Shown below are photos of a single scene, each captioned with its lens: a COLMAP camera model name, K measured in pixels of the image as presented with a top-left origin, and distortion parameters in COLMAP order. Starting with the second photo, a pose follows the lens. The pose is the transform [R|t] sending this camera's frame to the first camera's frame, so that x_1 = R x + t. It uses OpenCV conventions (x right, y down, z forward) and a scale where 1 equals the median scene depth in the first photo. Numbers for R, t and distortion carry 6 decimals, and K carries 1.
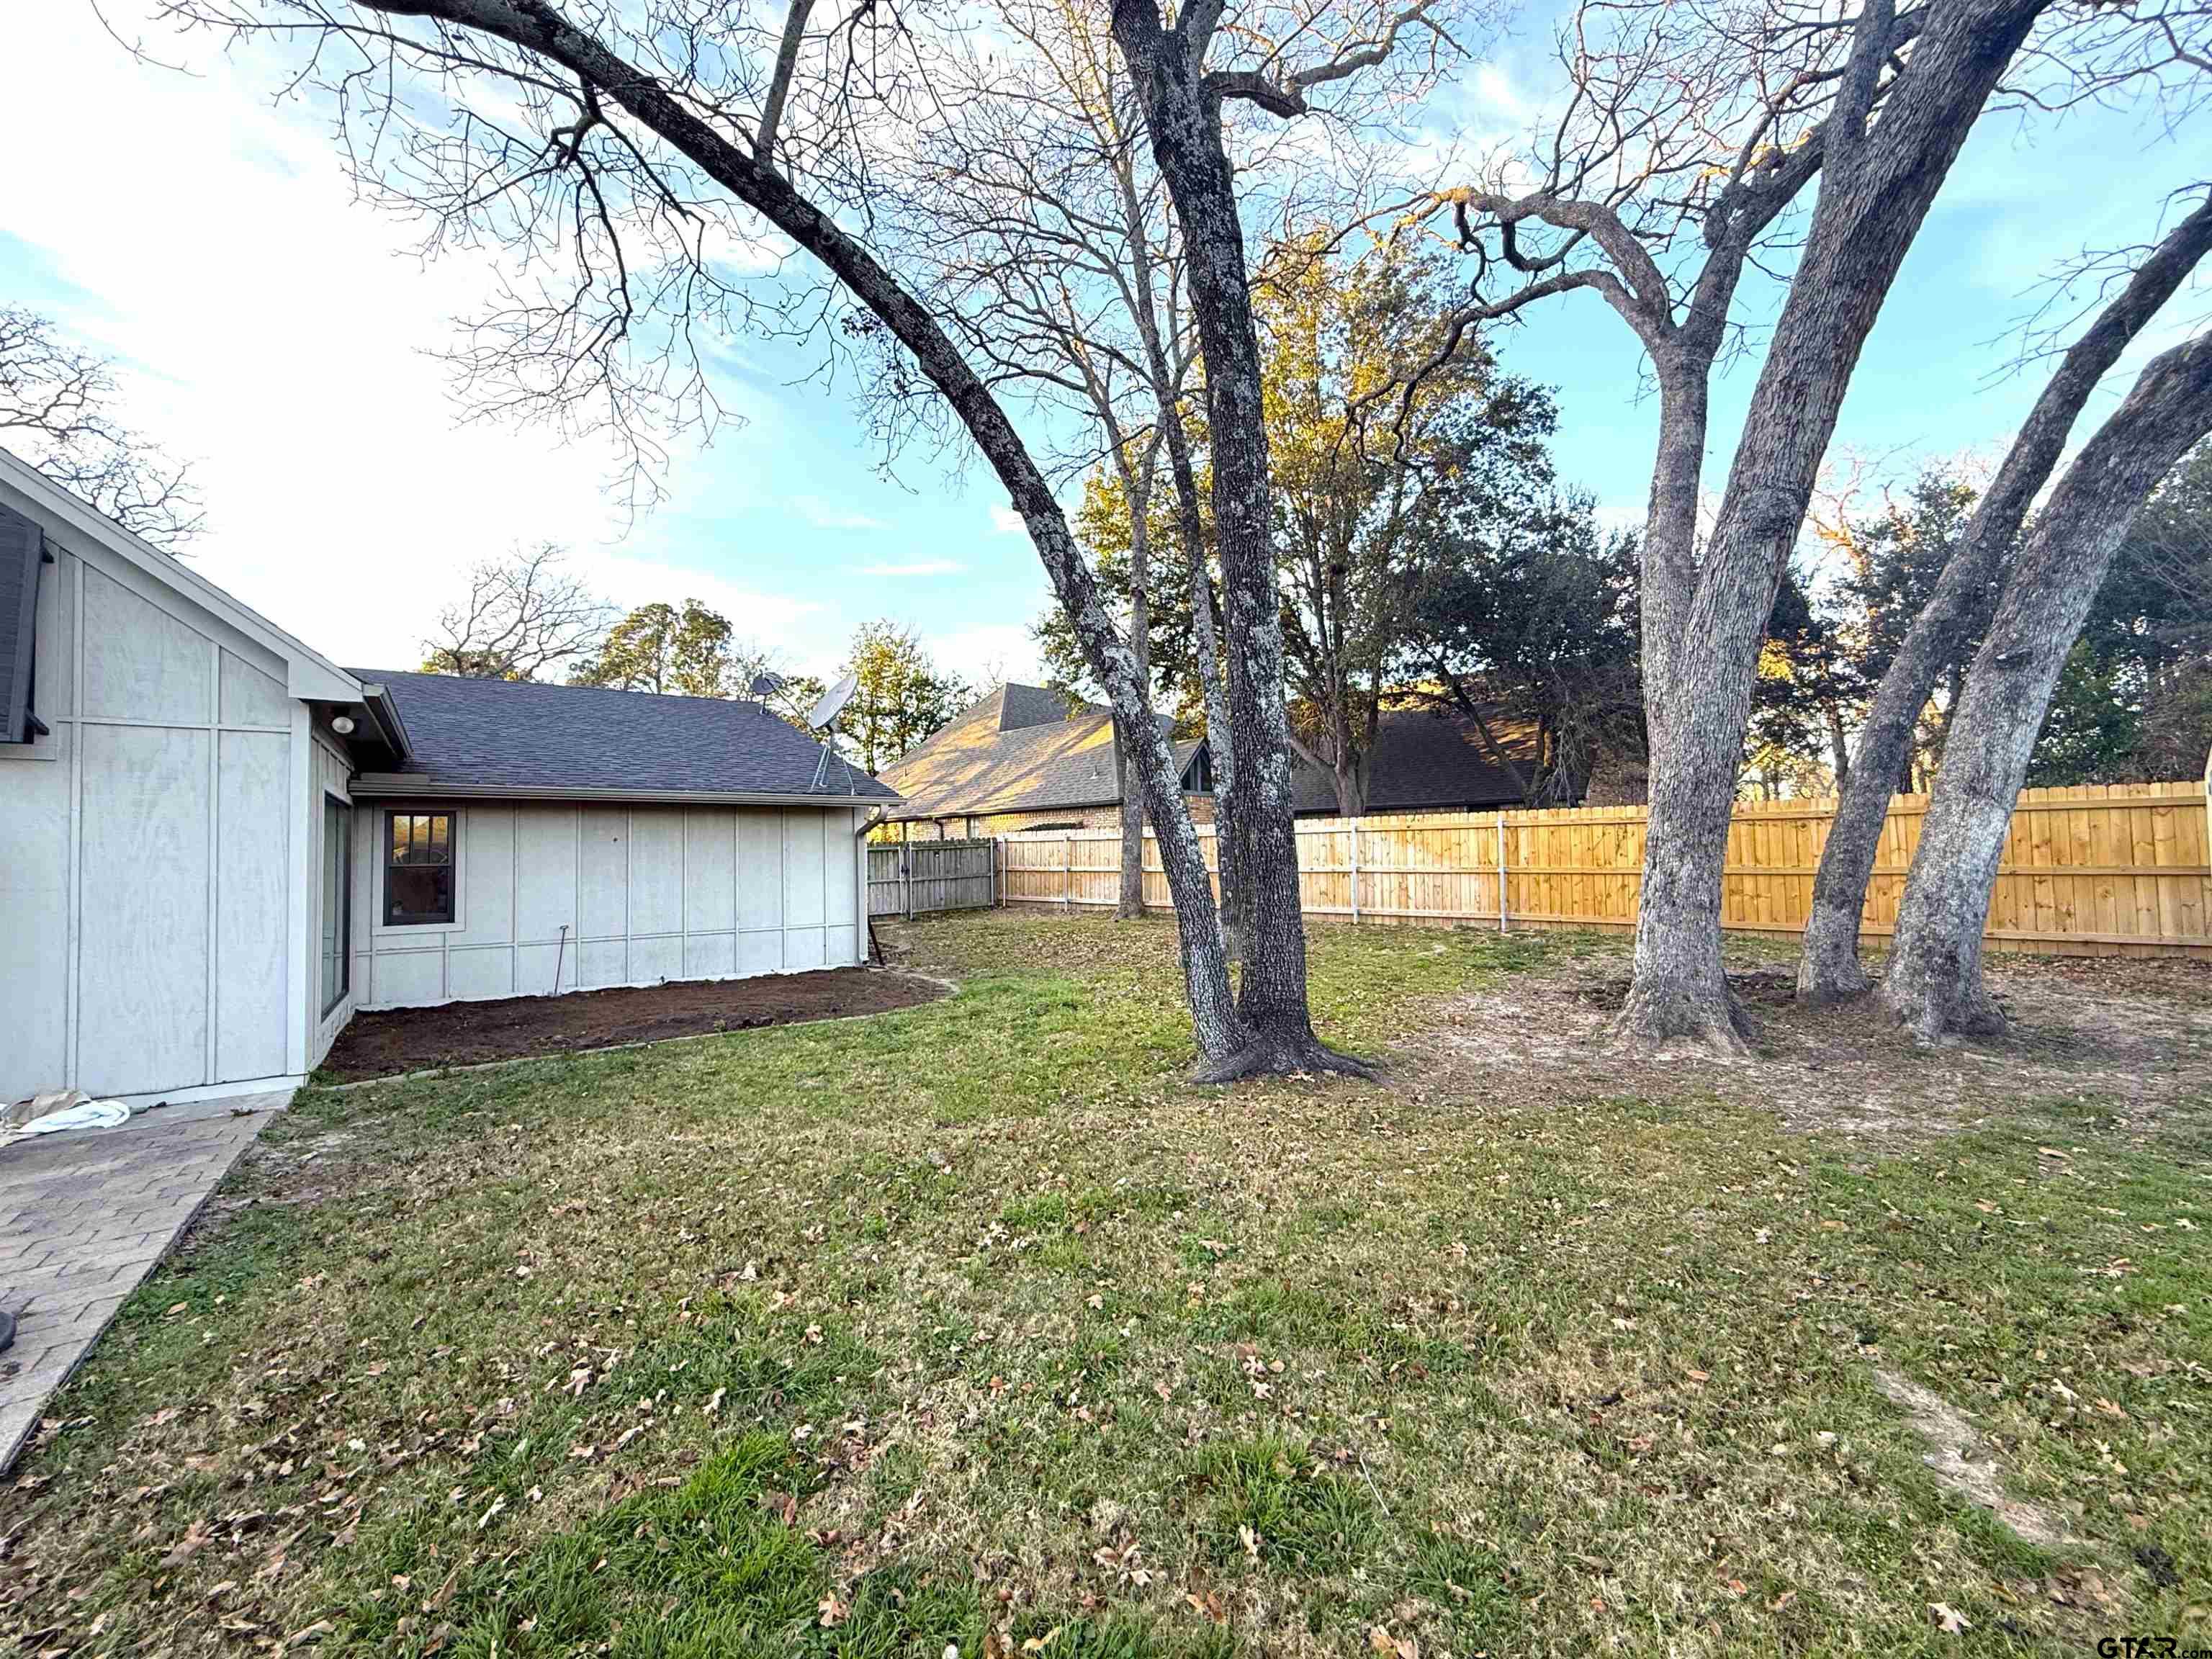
lens RADIAL K [[881.8, 0, 1106.1], [0, 881.8, 830.3], [0, 0, 1]] dist [0.000814, -0.000156]
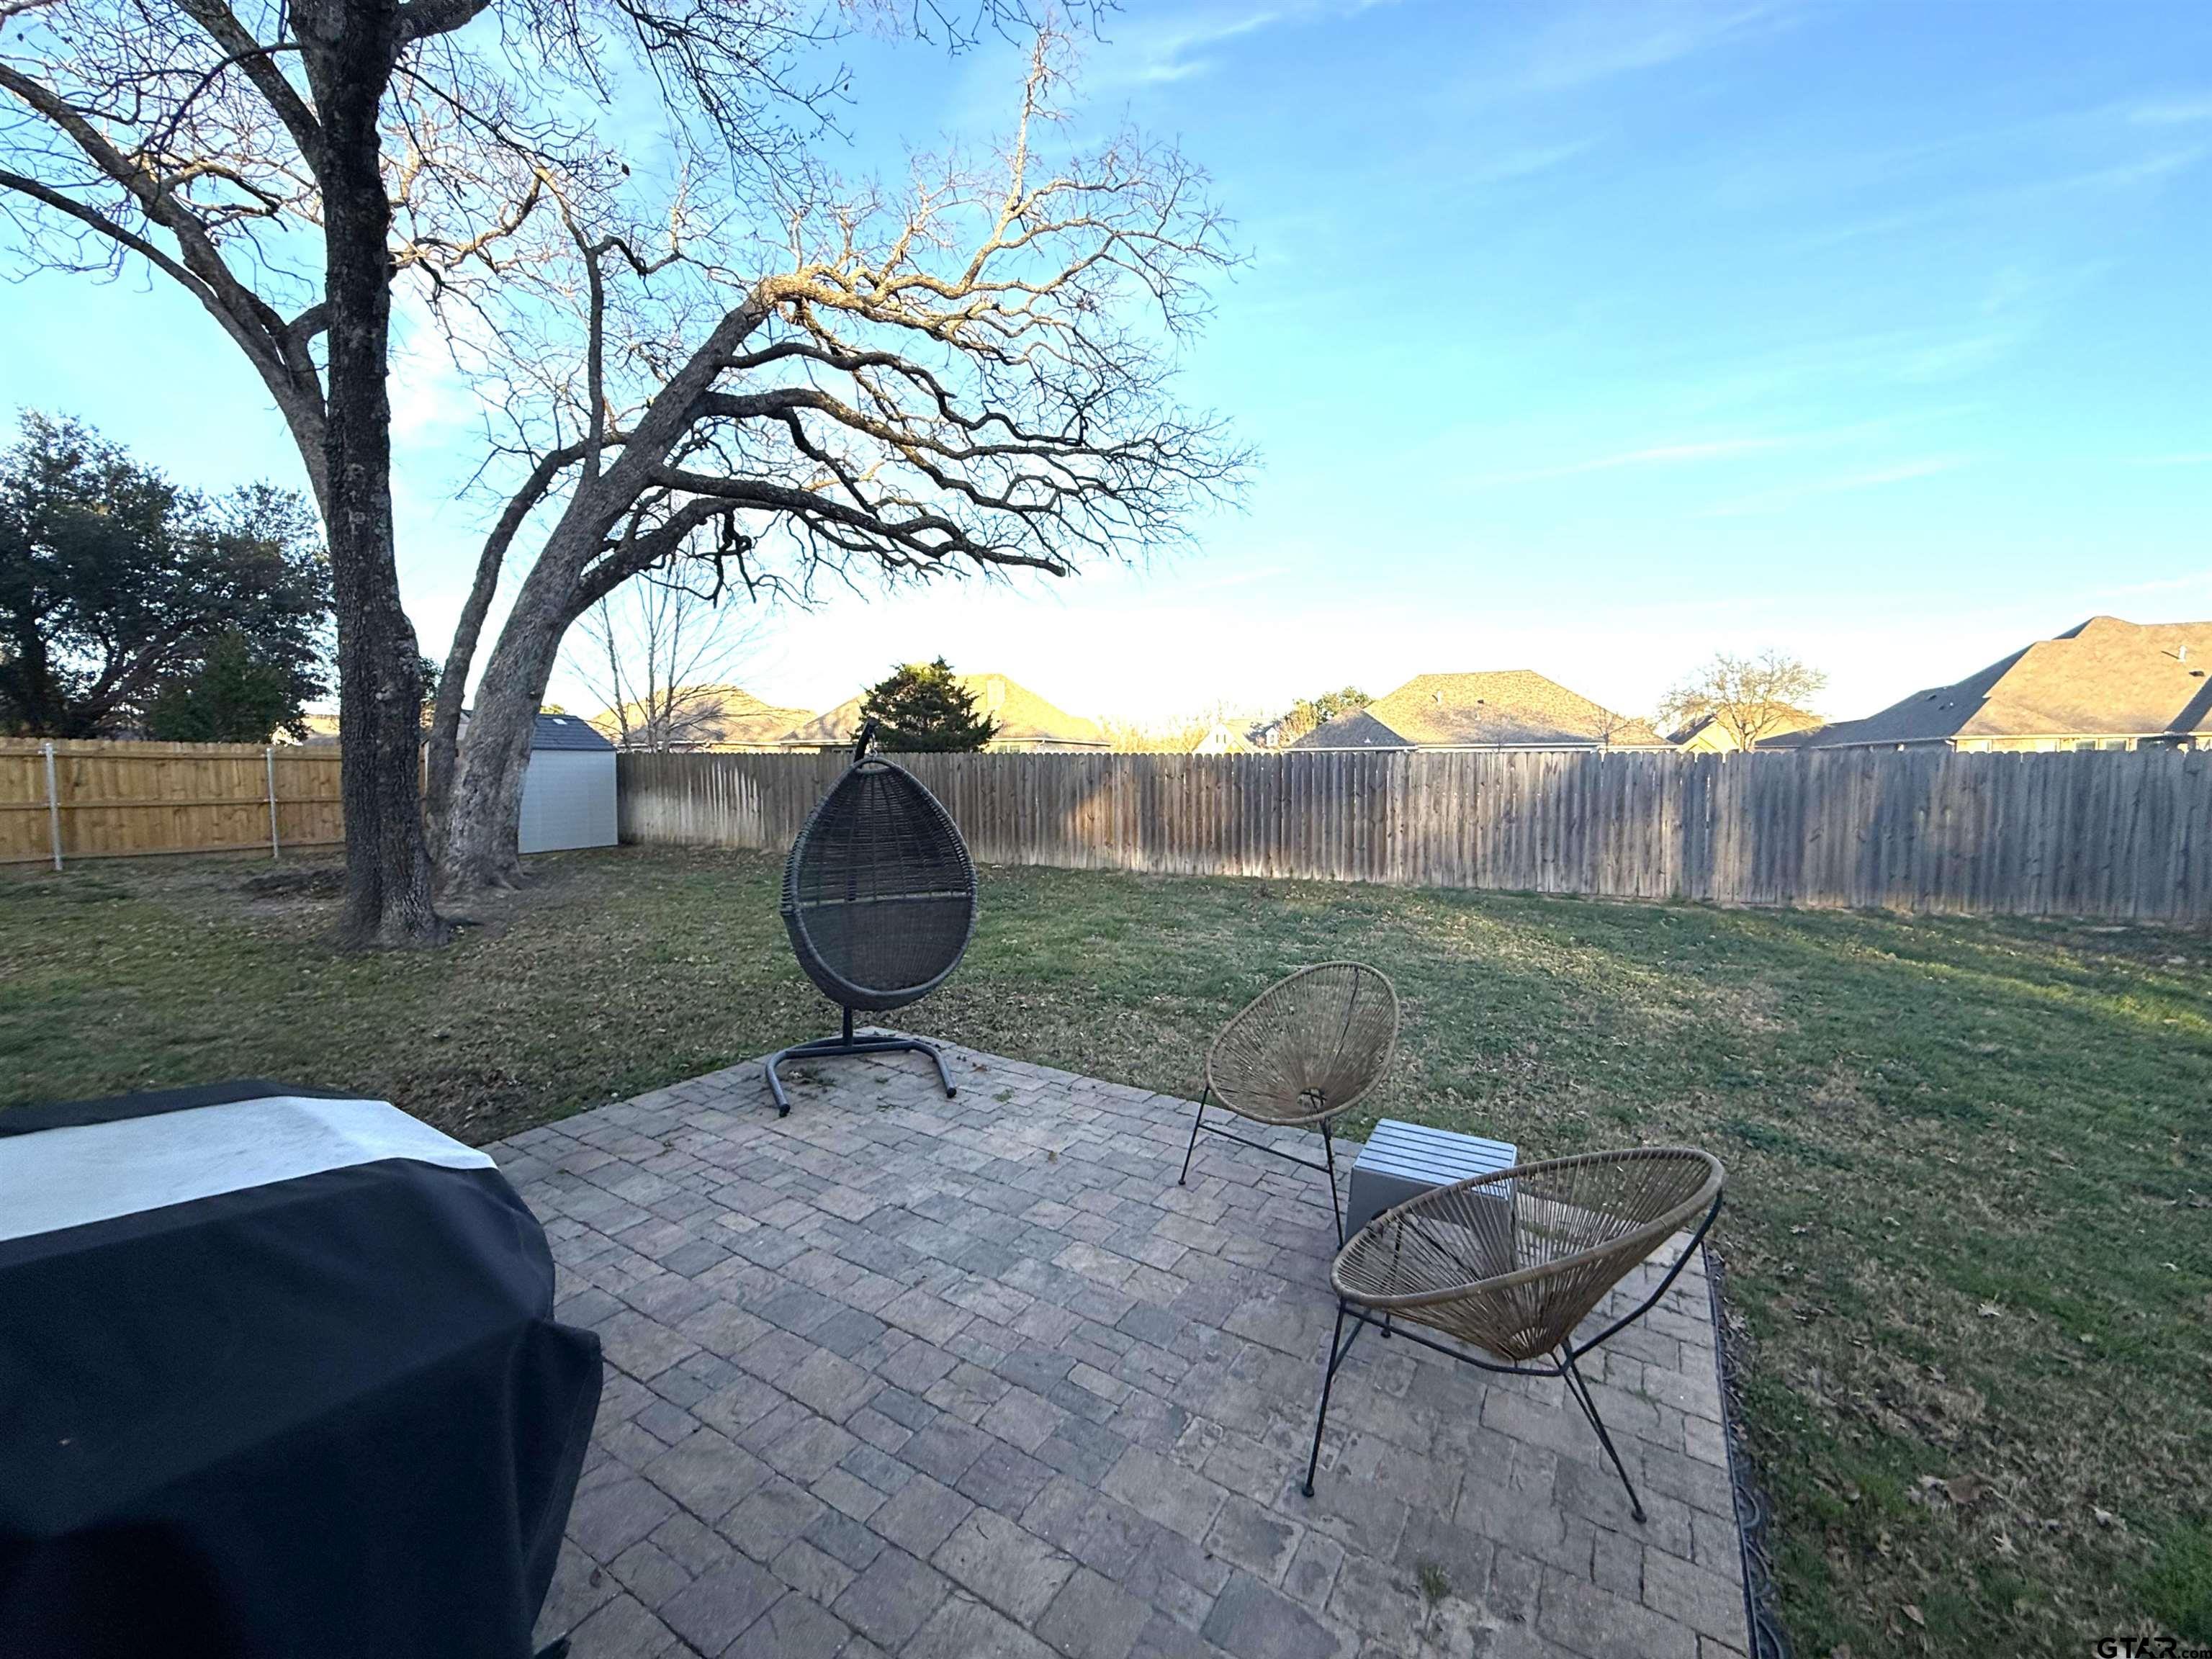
lens RADIAL K [[881.8, 0, 1106.1], [0, 881.8, 830.3], [0, 0, 1]] dist [0.000814, -0.000156]
pose [[-0.360857, -0.042449, 0.931654, -0.659388], [-0.021283, 0.999078, 0.037277, 0.012472], [-0.932378, -0.006376, -0.361428, 0.228491]]
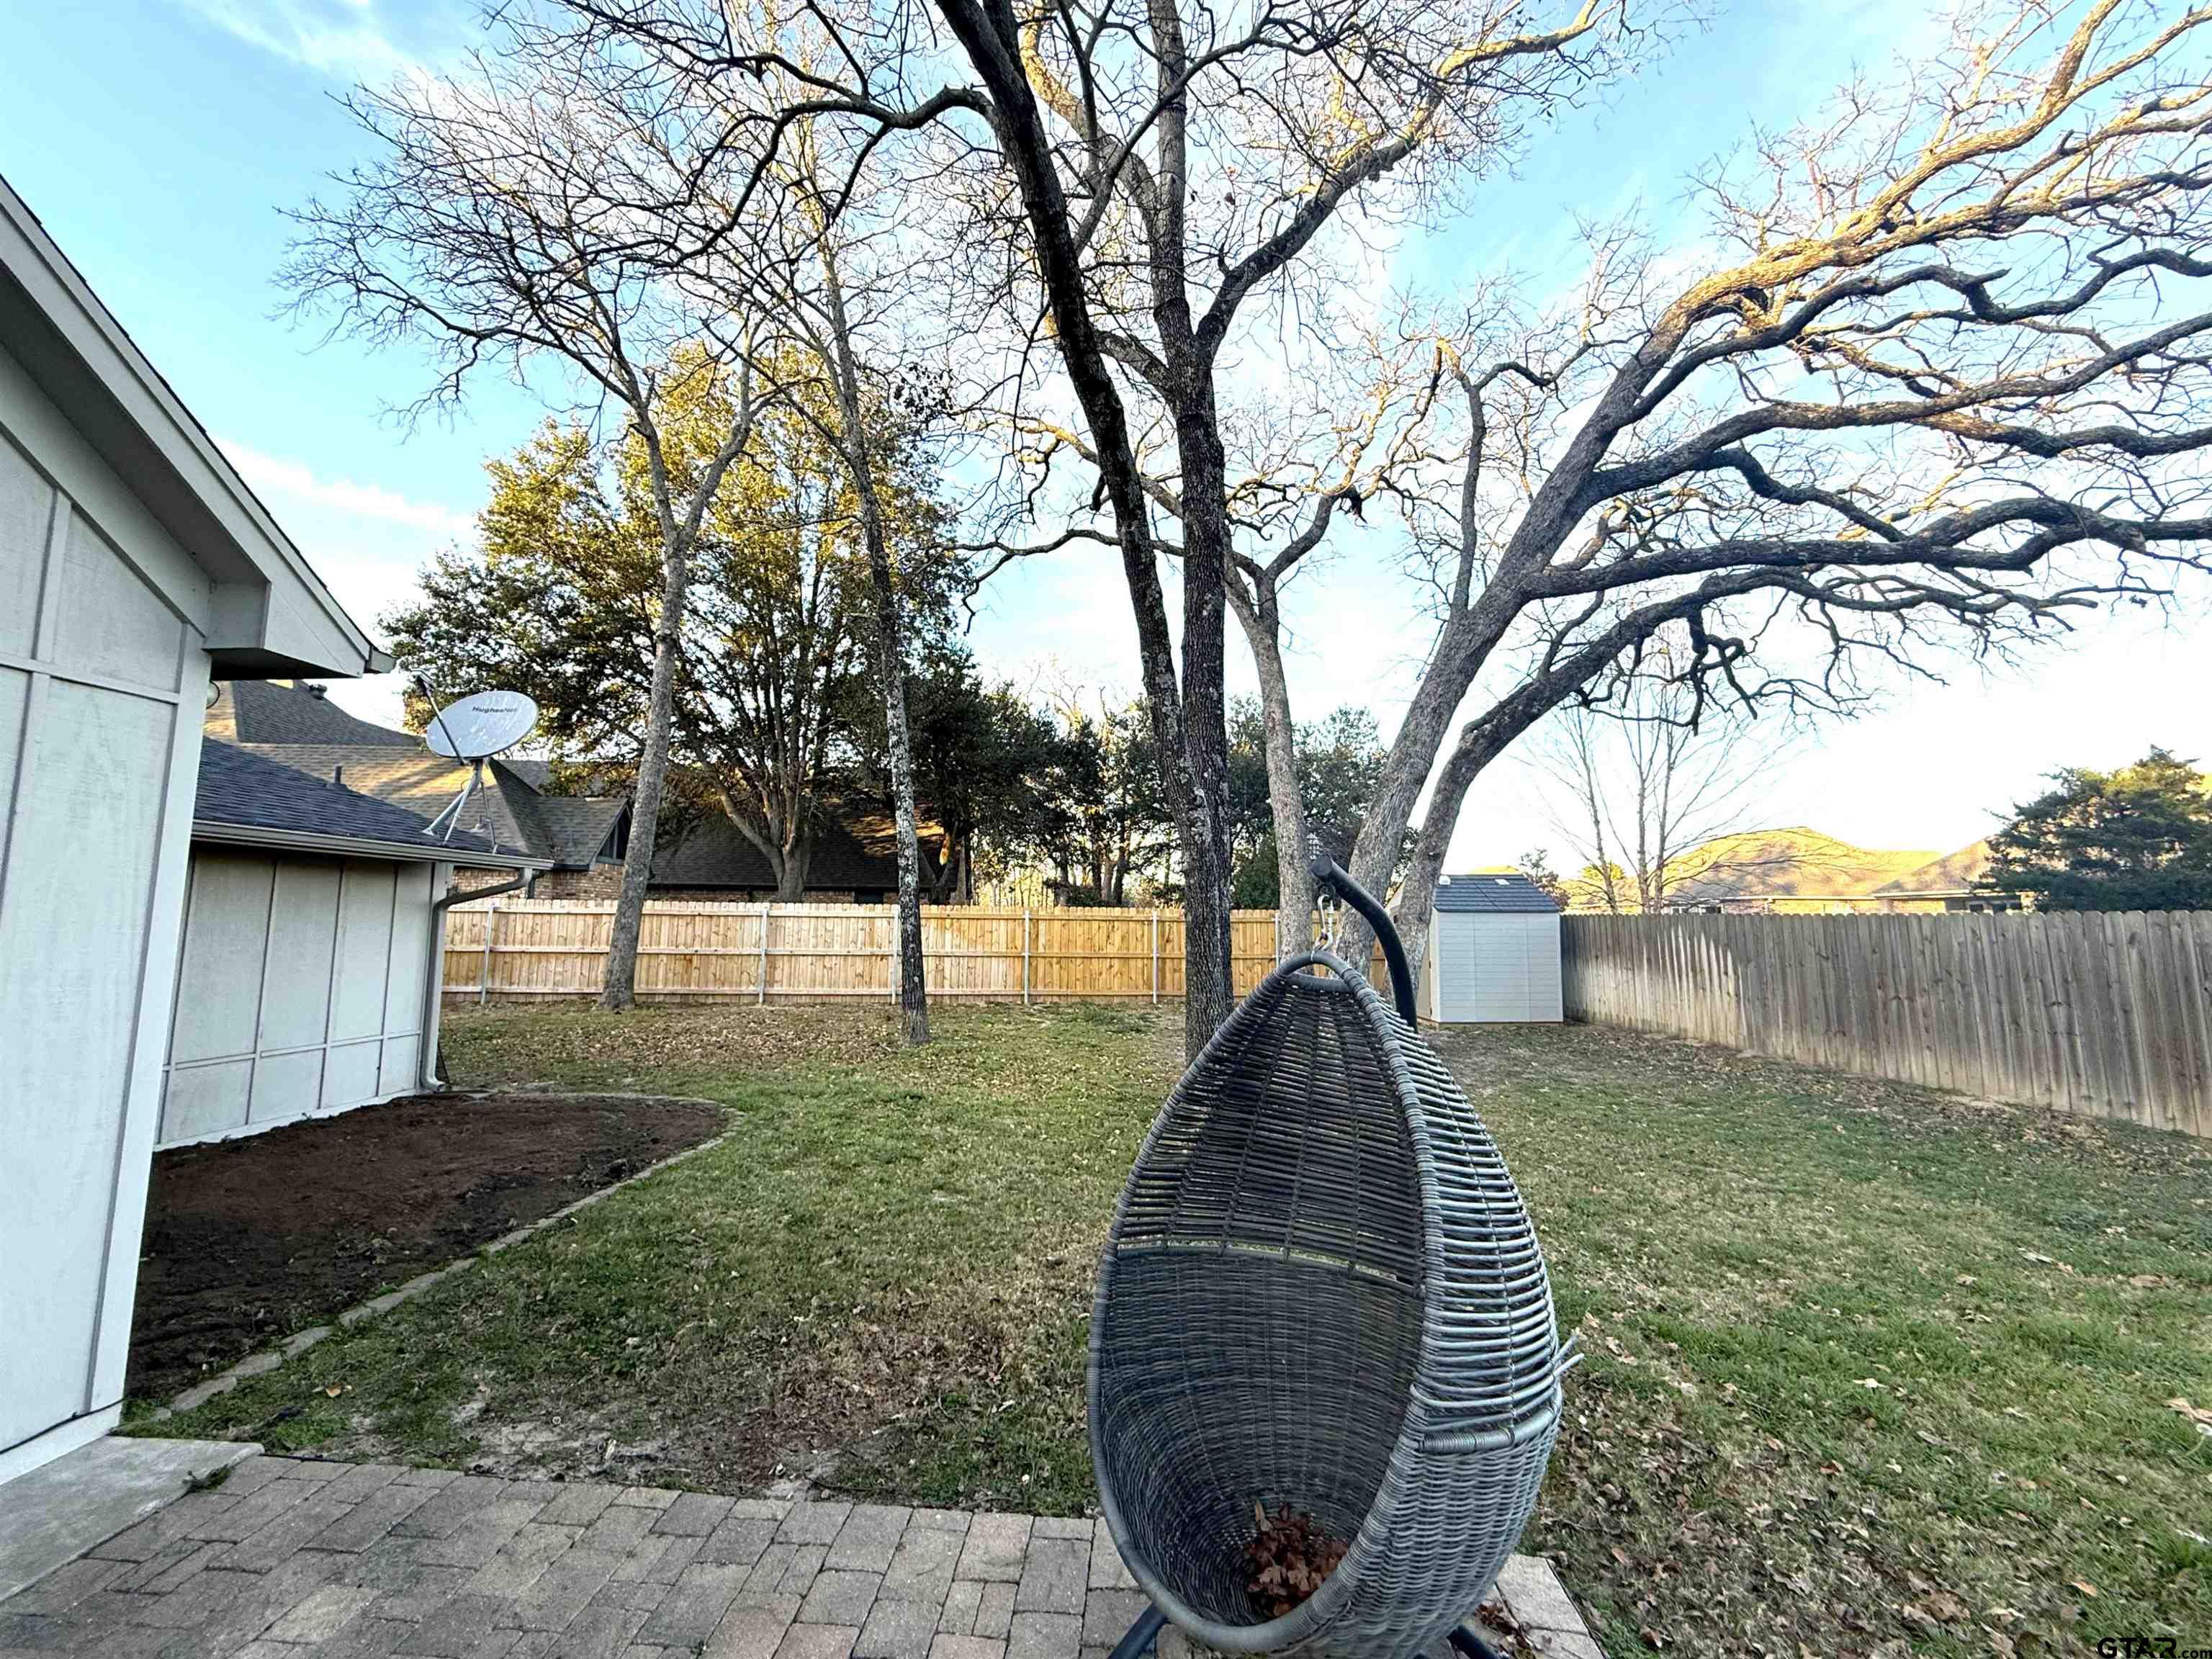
lens RADIAL K [[881.8, 0, 1106.1], [0, 881.8, 830.3], [0, 0, 1]] dist [0.000814, -0.000156]
pose [[0.661939, 0.104400, 0.742251, -0.415157], [-0.043198, 0.993920, -0.101275, -0.006916], [-0.748312, 0.034974, 0.662425, 0.106781]]
